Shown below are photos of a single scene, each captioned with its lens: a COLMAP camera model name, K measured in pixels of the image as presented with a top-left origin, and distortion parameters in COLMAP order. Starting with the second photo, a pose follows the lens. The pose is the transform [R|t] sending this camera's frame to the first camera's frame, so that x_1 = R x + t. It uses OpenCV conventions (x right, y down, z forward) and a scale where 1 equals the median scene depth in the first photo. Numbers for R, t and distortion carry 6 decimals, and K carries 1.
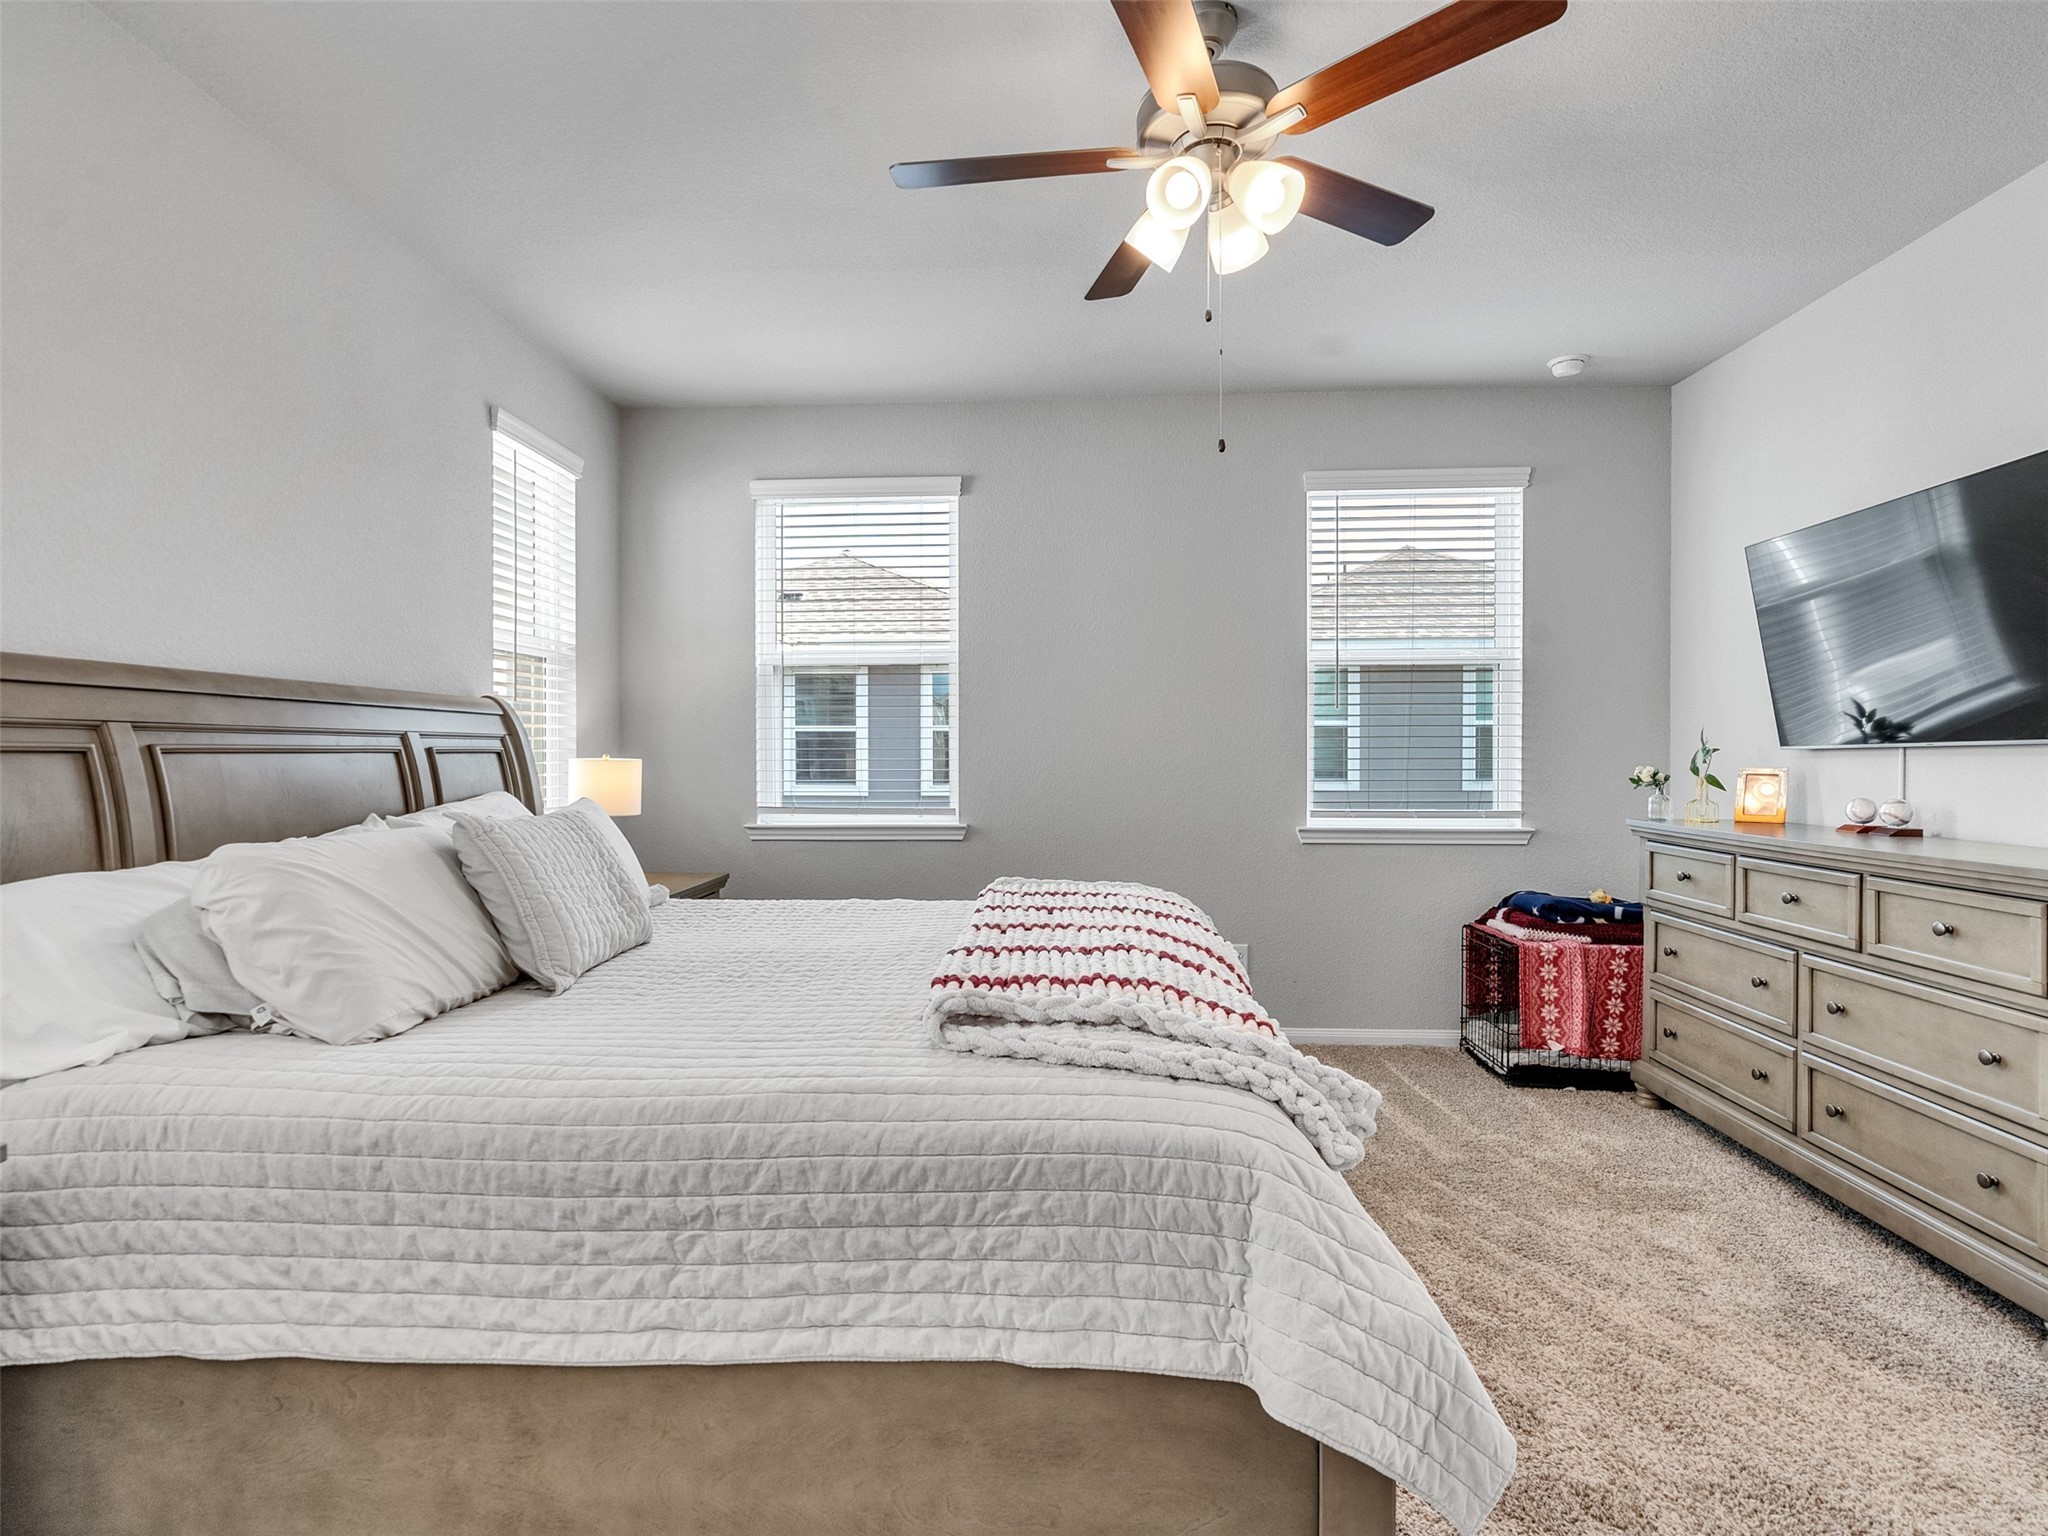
lens RADIAL K [[979.9, 0, 1026.4], [0, 979.9, 762.3], [0, 0, 1]] dist [-0.000170, 0.000510]
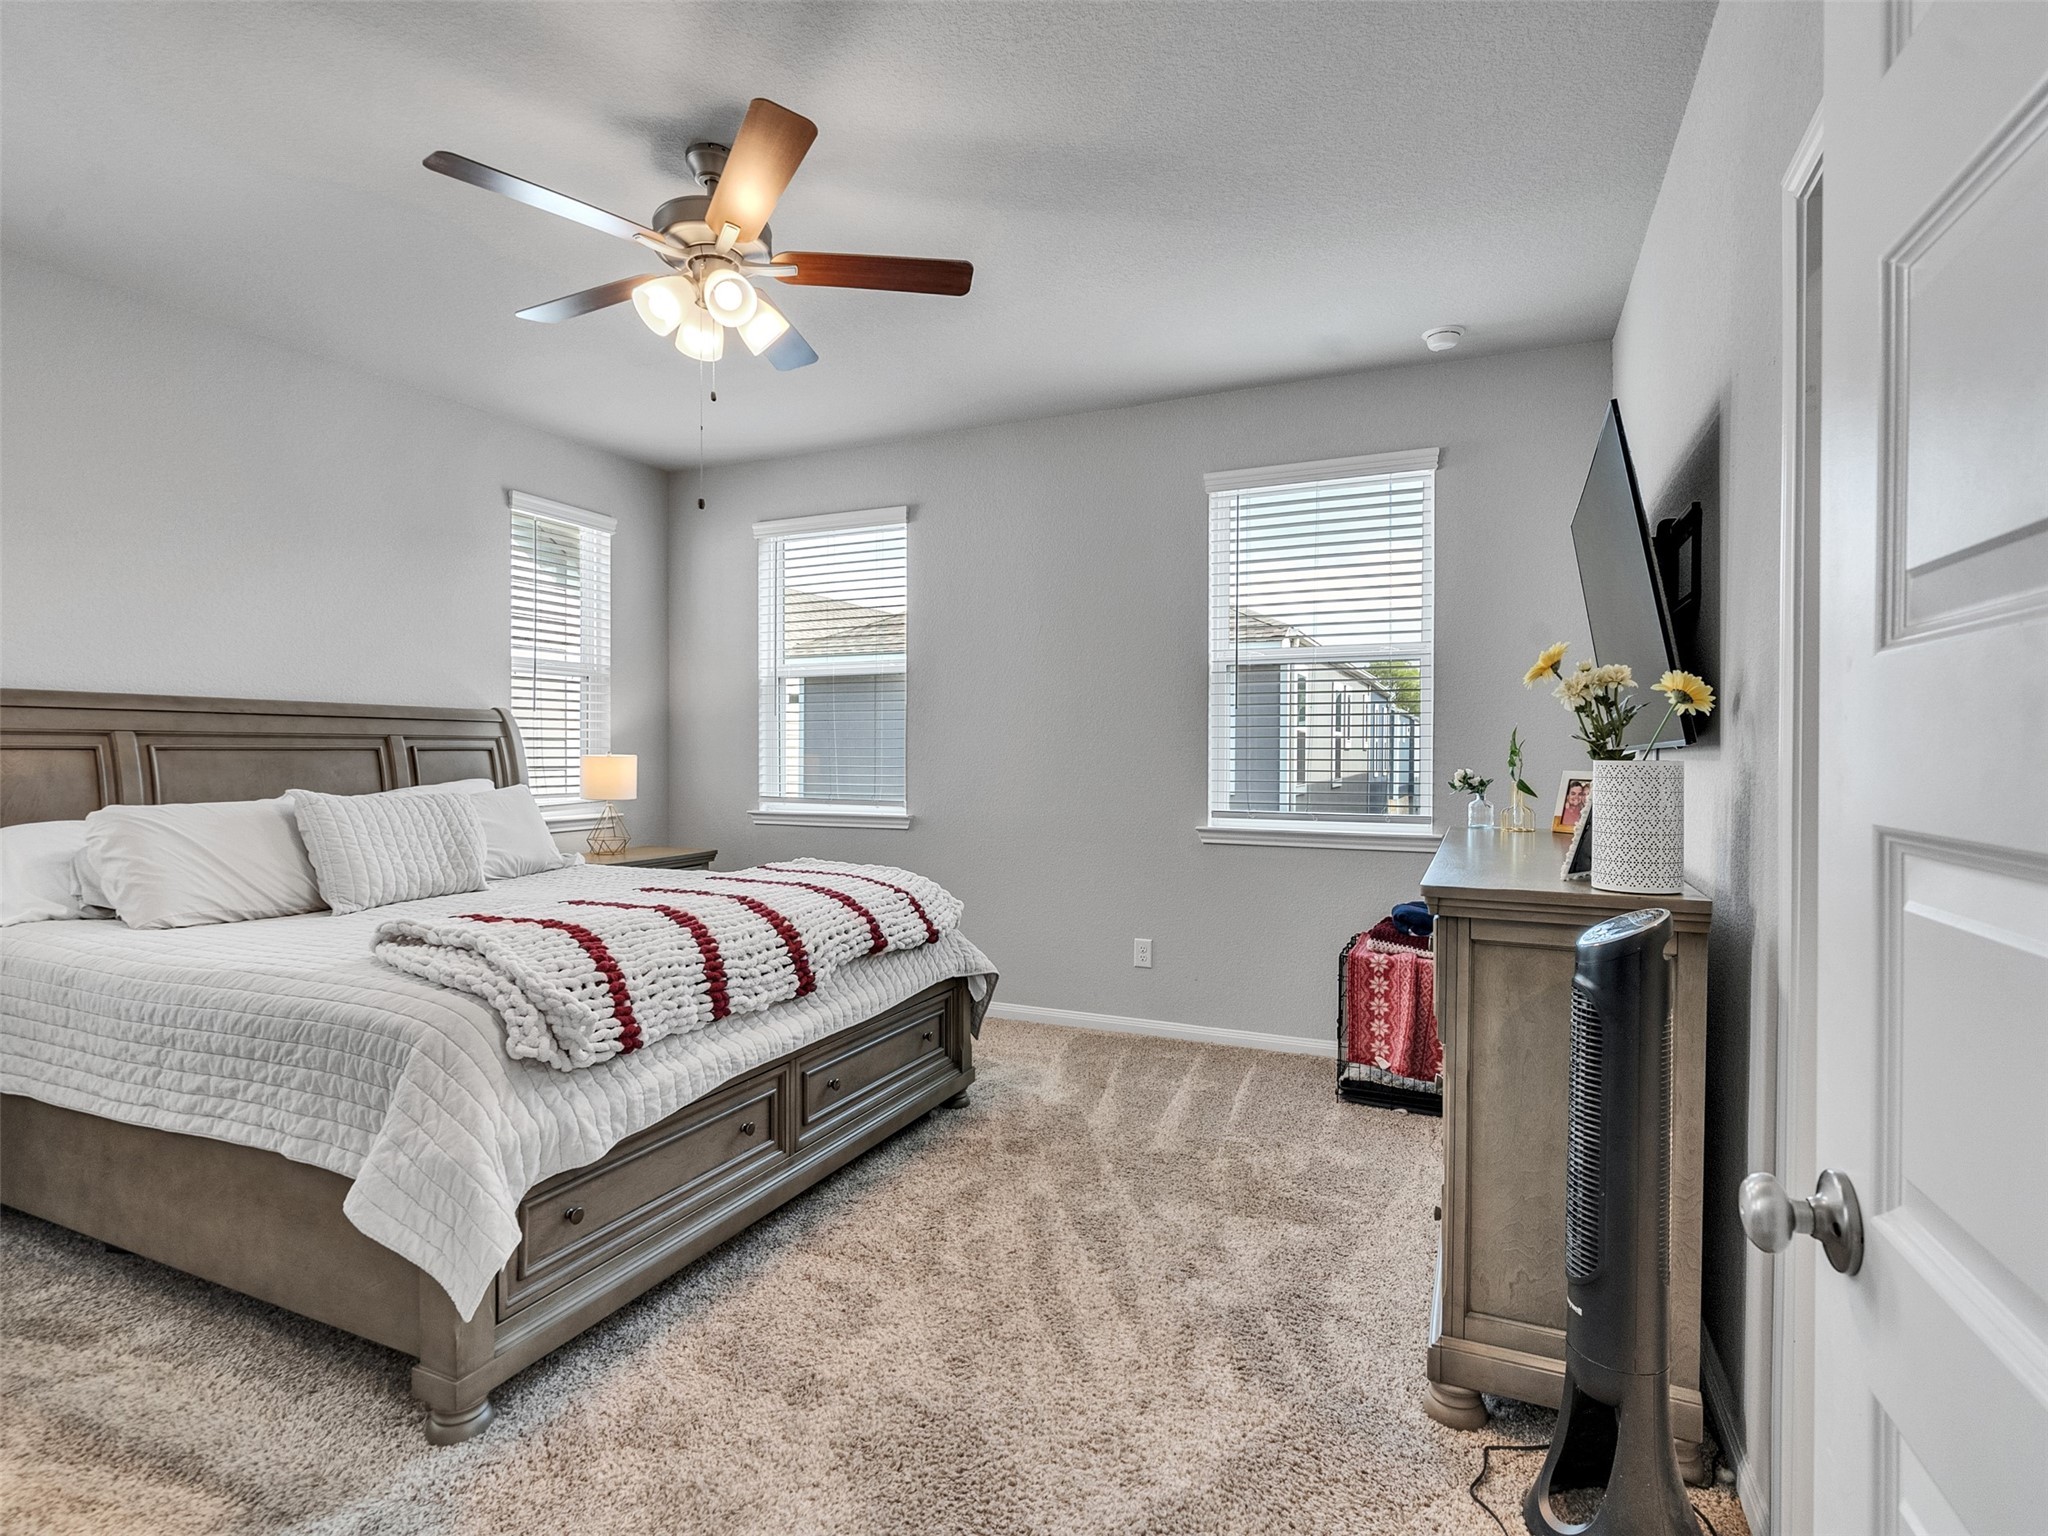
lens RADIAL K [[979.9, 0, 1033.8], [0, 979.9, 764.6], [0, 0, 1]] dist [-0.000170, 0.000510]
pose [[0.939009, 0.008751, -0.343780, 0.886843], [-0.007385, 0.999959, 0.005283, -0.003671], [0.343812, -0.002422, 0.939035, -0.011656]]
